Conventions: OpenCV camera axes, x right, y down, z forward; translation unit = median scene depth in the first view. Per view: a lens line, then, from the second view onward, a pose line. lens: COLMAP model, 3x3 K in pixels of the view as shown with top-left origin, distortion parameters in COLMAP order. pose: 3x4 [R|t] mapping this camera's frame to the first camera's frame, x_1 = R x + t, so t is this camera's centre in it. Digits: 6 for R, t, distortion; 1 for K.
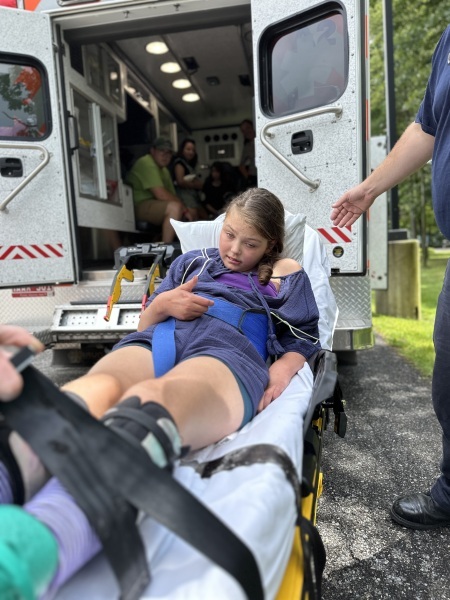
lens RADIAL K [[422.7, 0, 223.3], [0, 422.7, 298.4], [0, 0, 1]] dist [0.004594, -0.009073]
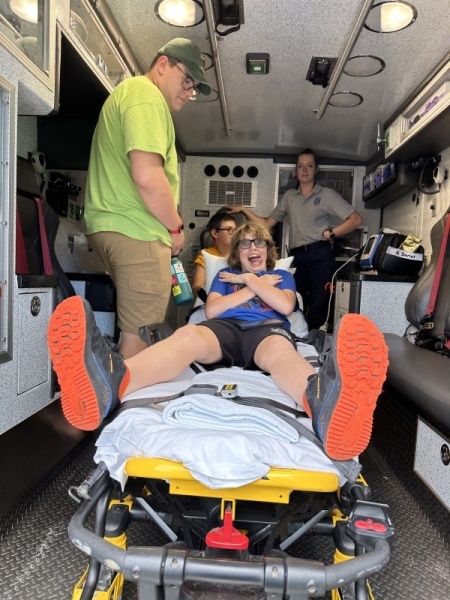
lens RADIAL K [[431.9, 0, 225.0], [0, 431.9, 300.2], [0, 0, 1]] dist [0.002575, -0.000368]
pose [[0.990992, 0.084706, 0.103732, -0.141361], [-0.077975, 0.994680, -0.067316, -0.315988], [-0.108882, 0.058621, 0.992325, 0.812936]]
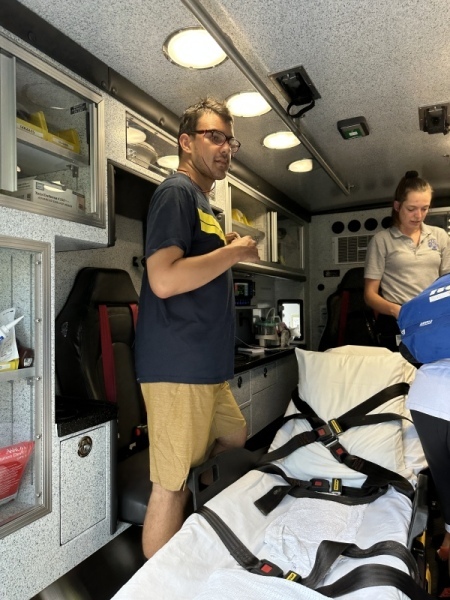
lens RADIAL K [[414.4, 0, 223.4], [0, 414.4, 299.2], [0, 0, 1]] dist [0.079819, -0.112440]
pose [[0.953331, 0.034083, -0.299997, -0.024695], [-0.069701, 0.991613, -0.108838, -0.442962], [0.293771, 0.124669, 0.947711, 0.898167]]
